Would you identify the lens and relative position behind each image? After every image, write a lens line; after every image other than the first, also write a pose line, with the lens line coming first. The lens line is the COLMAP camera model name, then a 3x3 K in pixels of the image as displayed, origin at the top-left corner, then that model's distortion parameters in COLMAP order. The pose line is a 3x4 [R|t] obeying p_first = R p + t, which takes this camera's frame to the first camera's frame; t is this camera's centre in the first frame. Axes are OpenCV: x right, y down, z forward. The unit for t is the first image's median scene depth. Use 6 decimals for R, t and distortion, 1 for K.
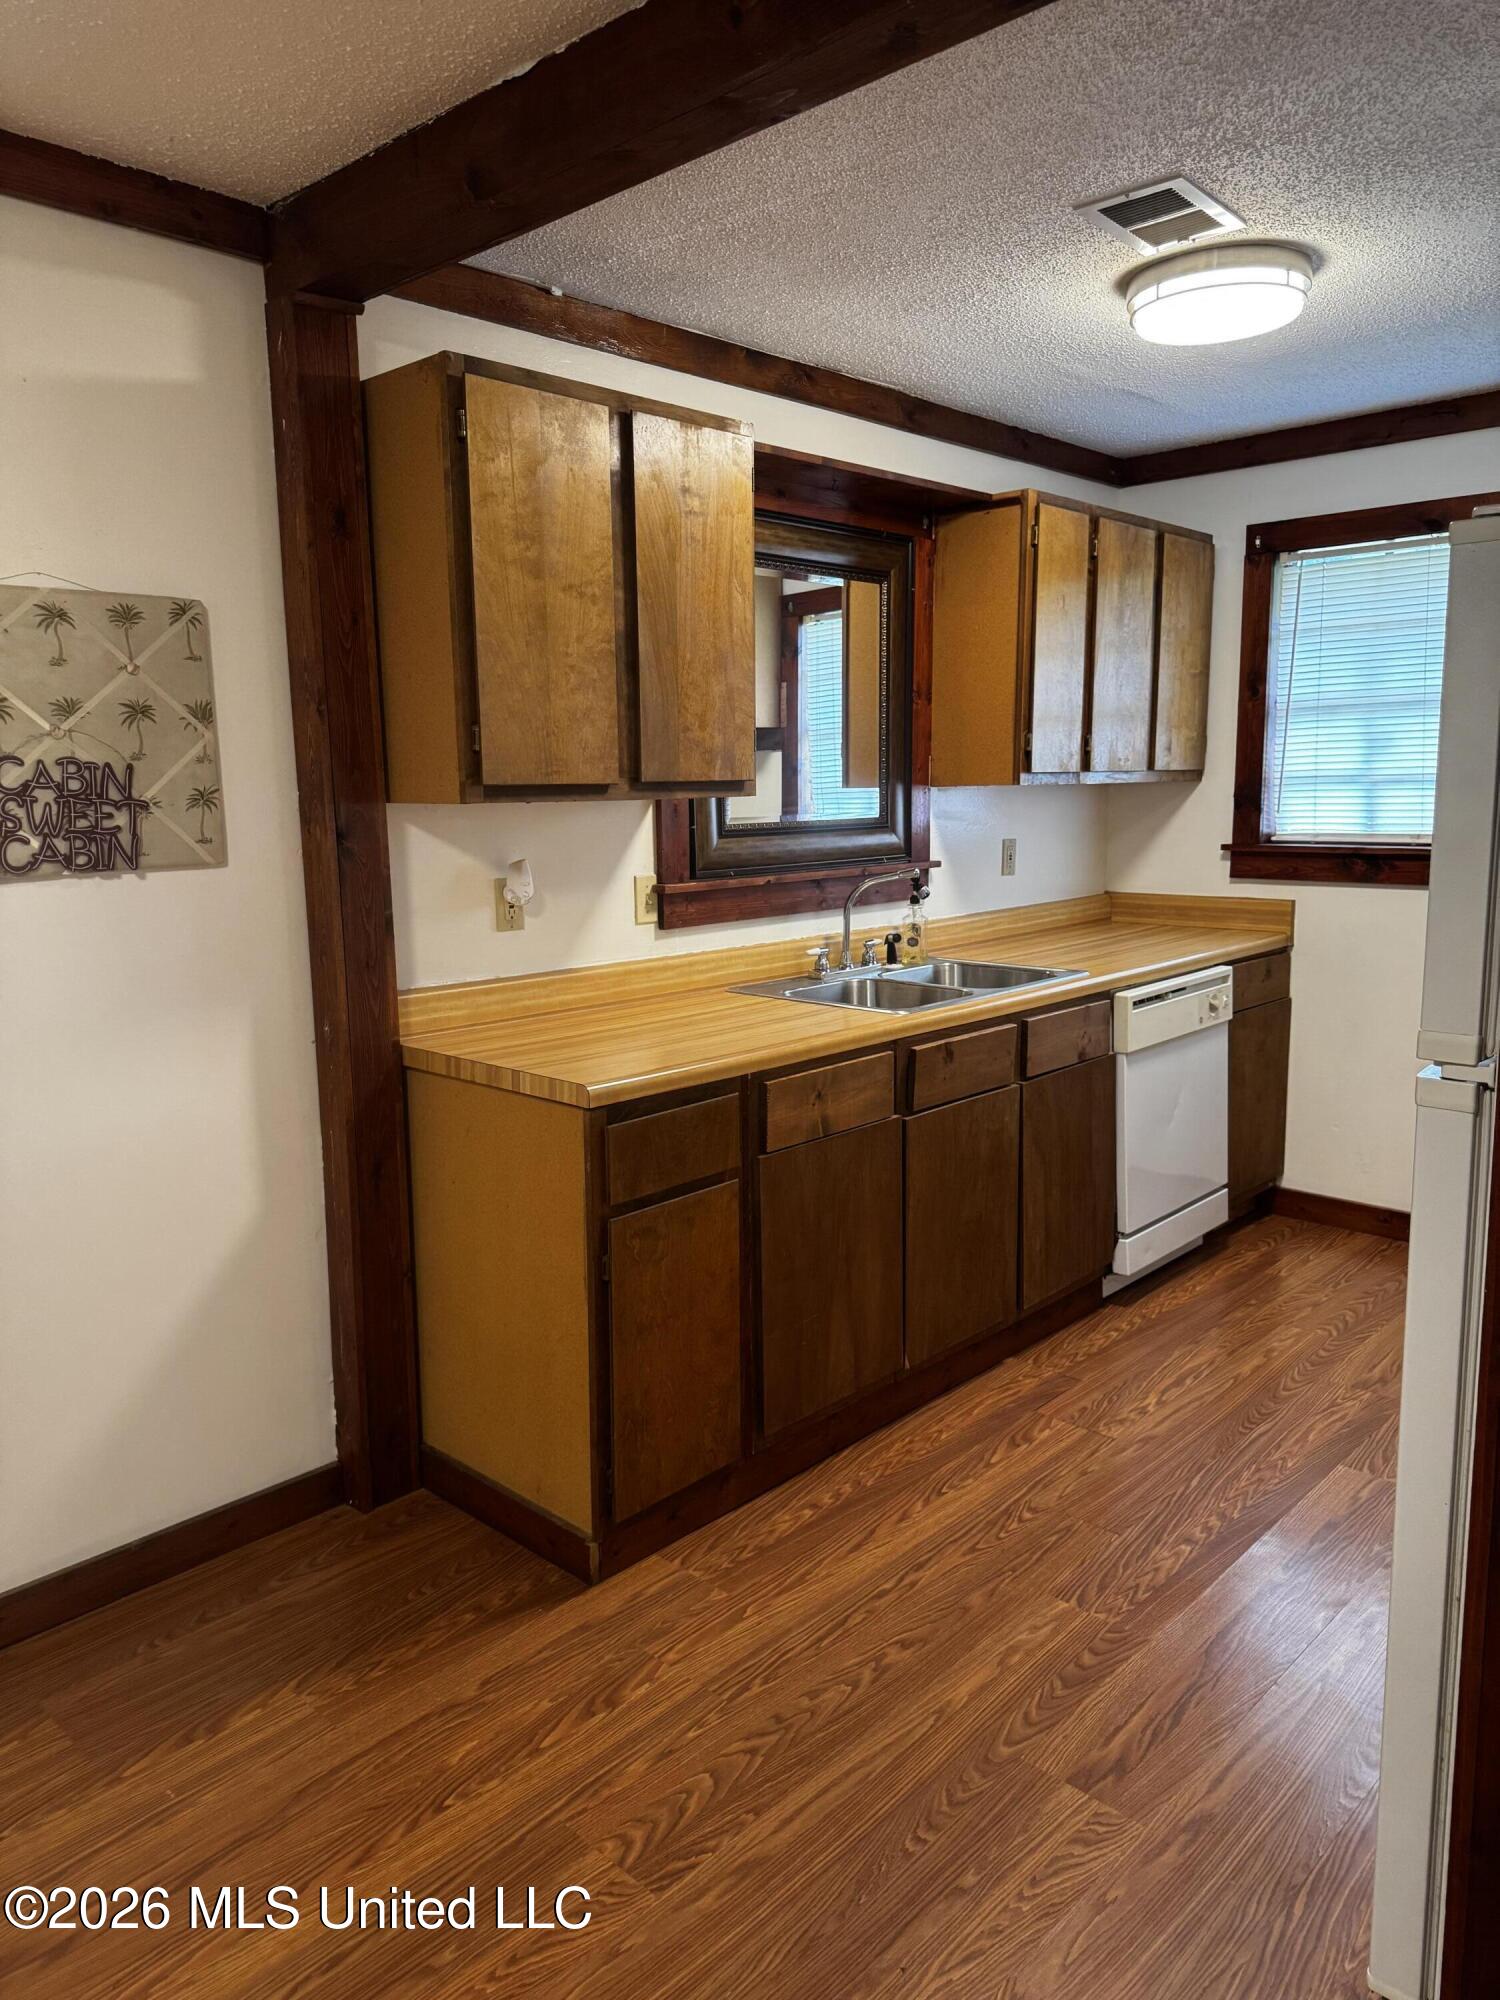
lens RADIAL K [[1405.7, 0, 736.0], [0, 1405.7, 986.8], [0, 0, 1]] dist [0.047533, -0.054425]
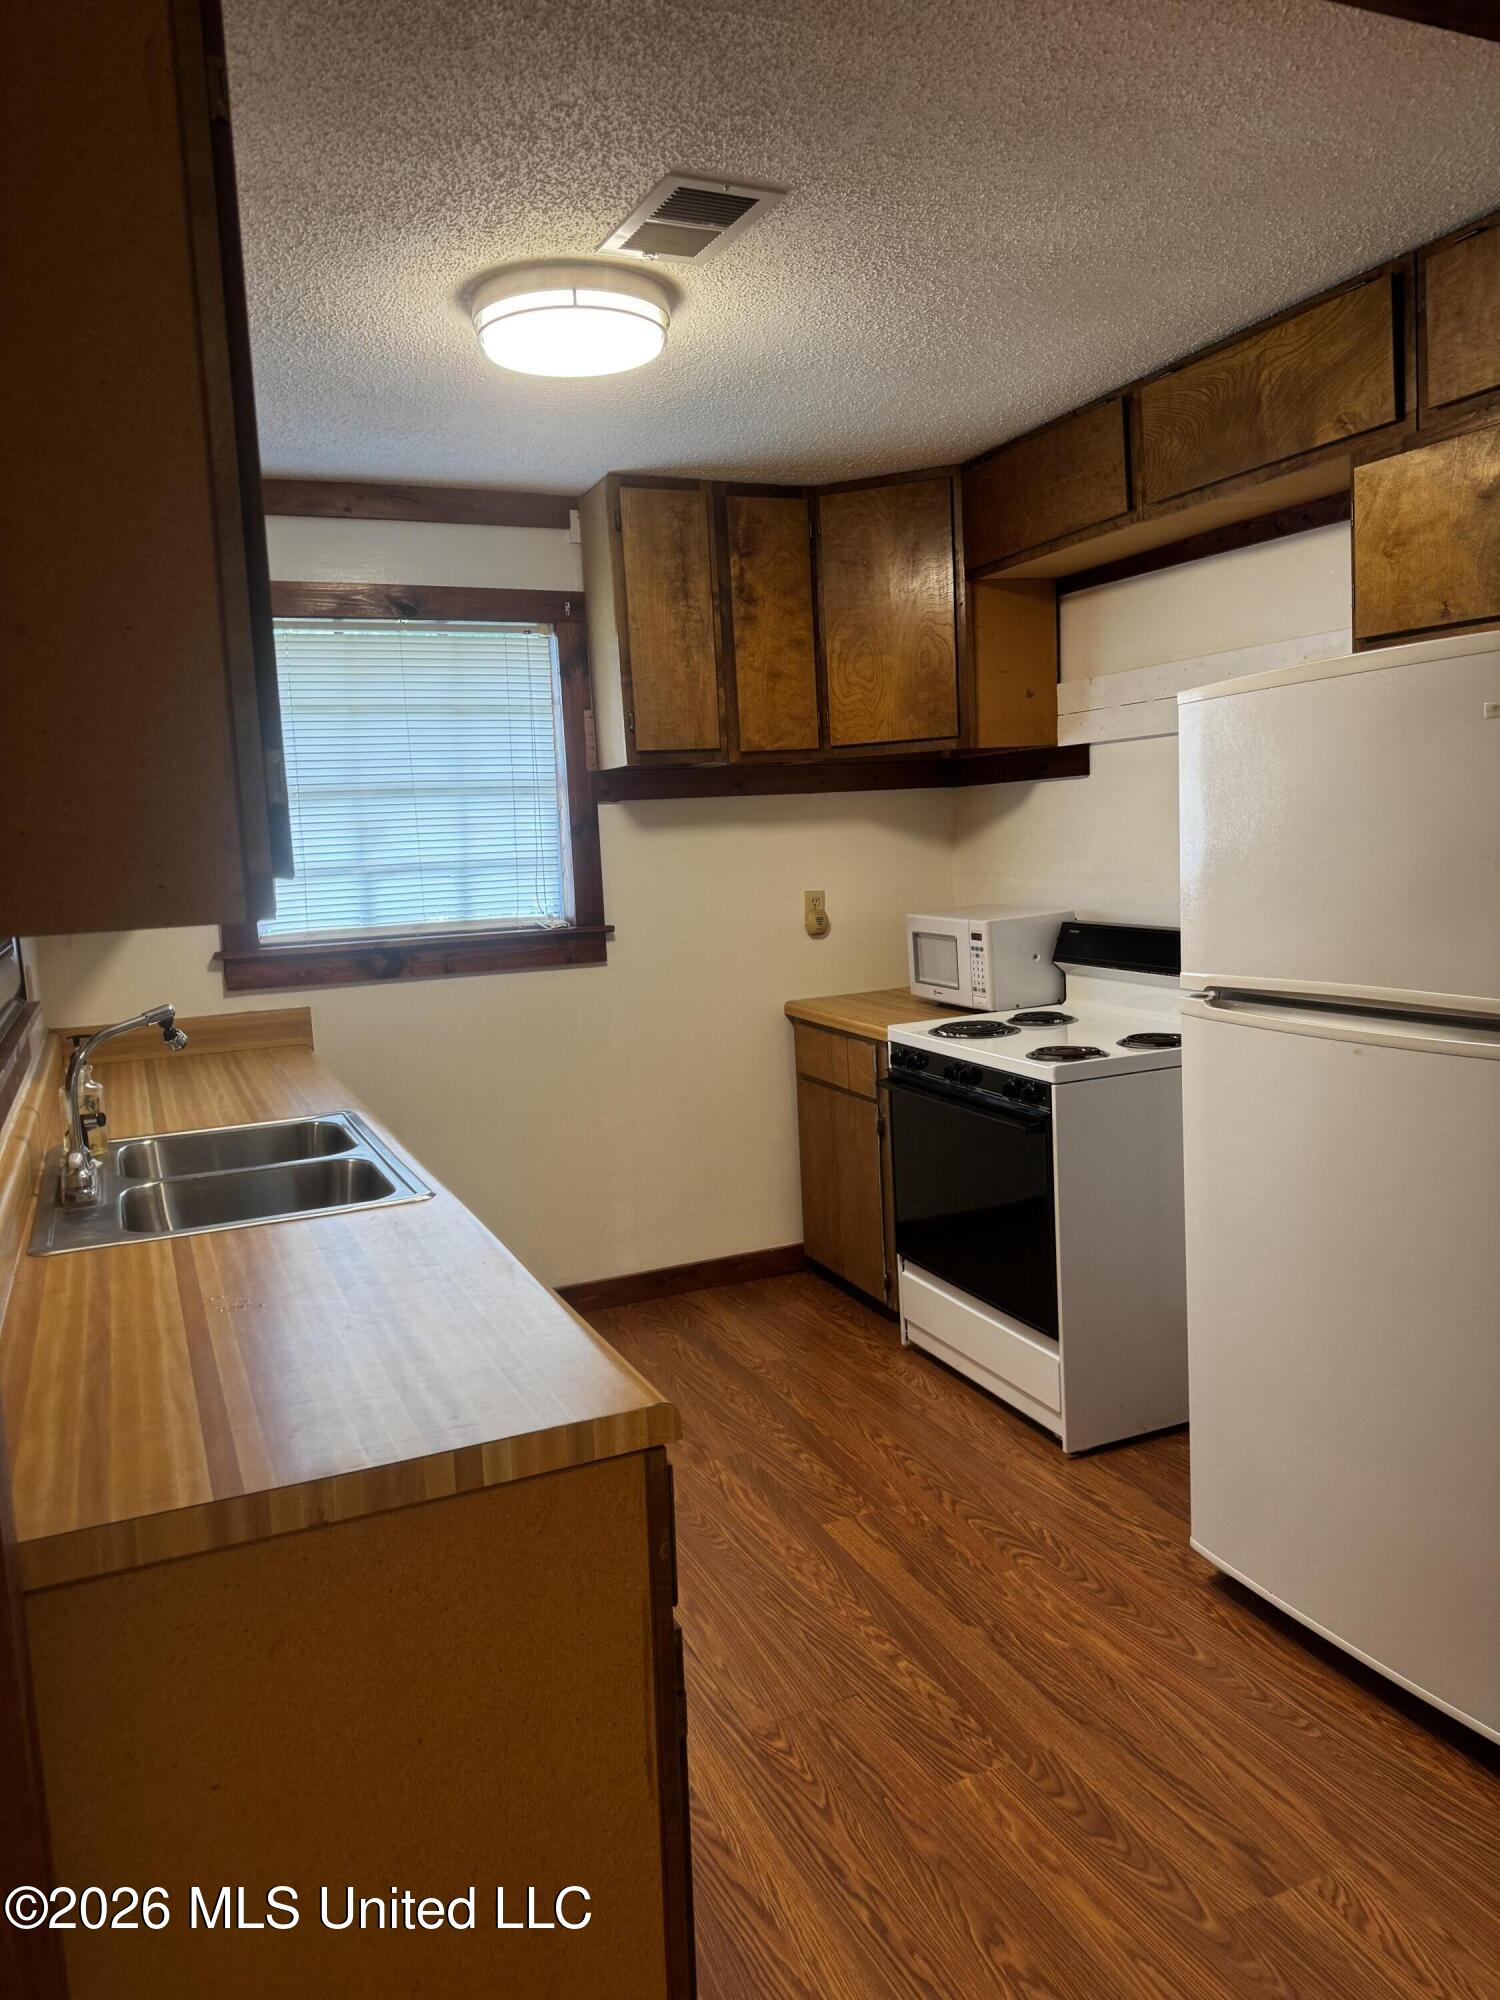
lens RADIAL K [[1405.7, 0, 761.1], [0, 1405.7, 1003.3], [0, 0, 1]] dist [0.047533, -0.054425]
pose [[0.382720, -0.112451, 0.916995, -0.443580], [0.174400, 0.983513, 0.047820, -0.079348], [-0.907254, 0.141623, 0.396021, 0.547502]]
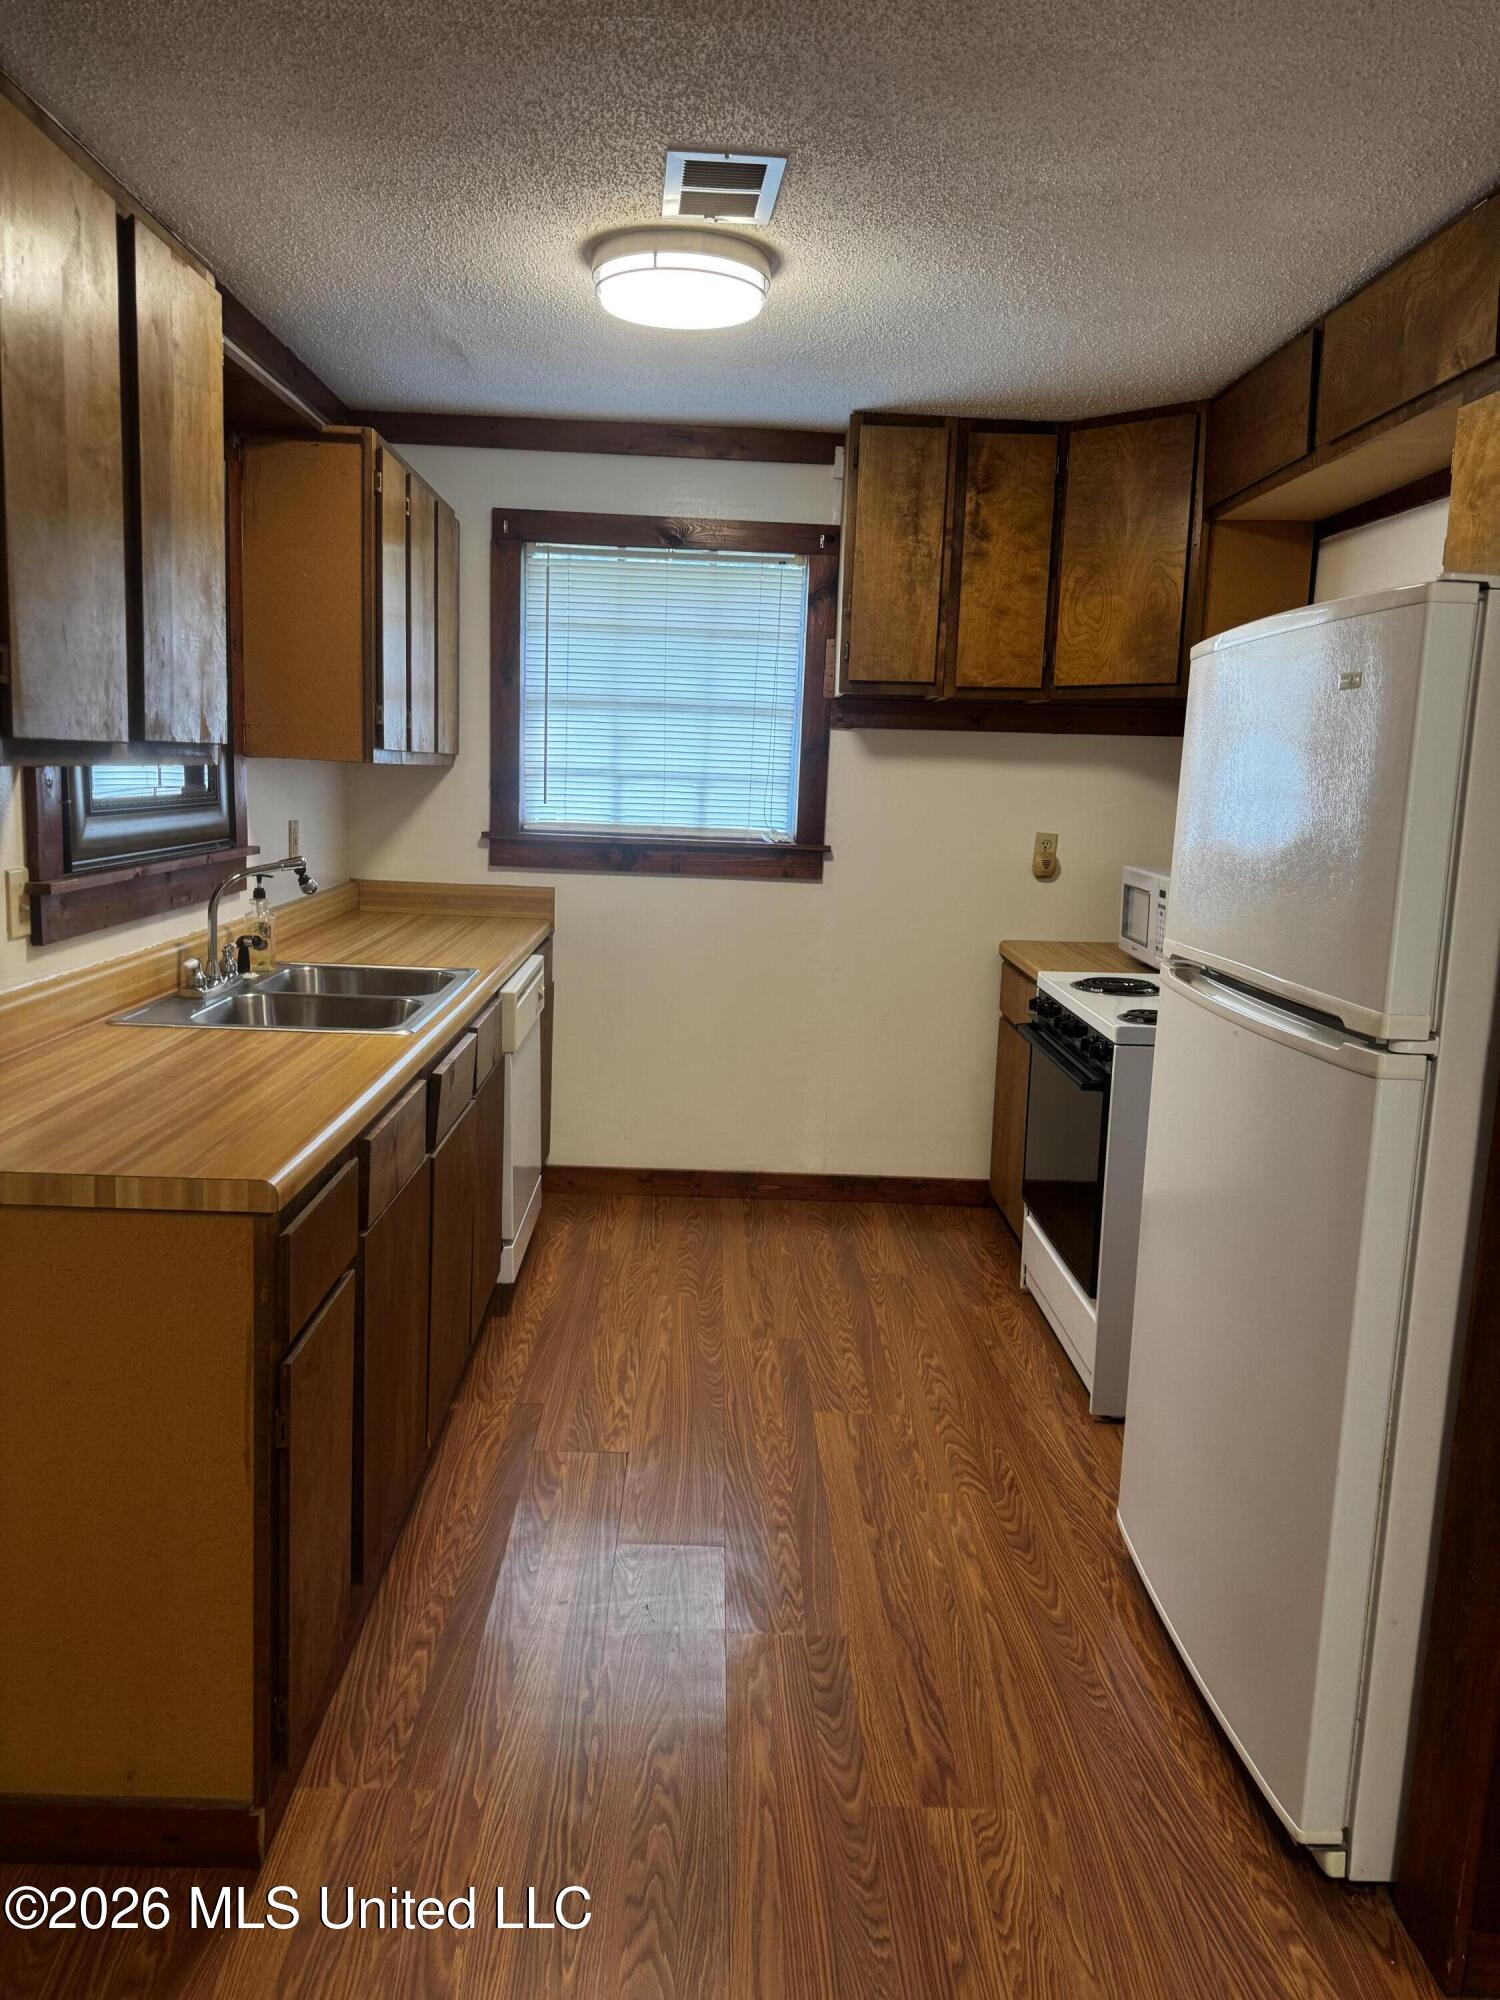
lens RADIAL K [[1405.7, 0, 744.1], [0, 1405.7, 988.8], [0, 0, 1]] dist [0.047533, -0.054425]
pose [[0.706531, -0.067472, 0.704458, -0.327129], [0.052858, 0.997695, 0.042545, -0.032869], [-0.705705, 0.007177, 0.708470, 0.251145]]
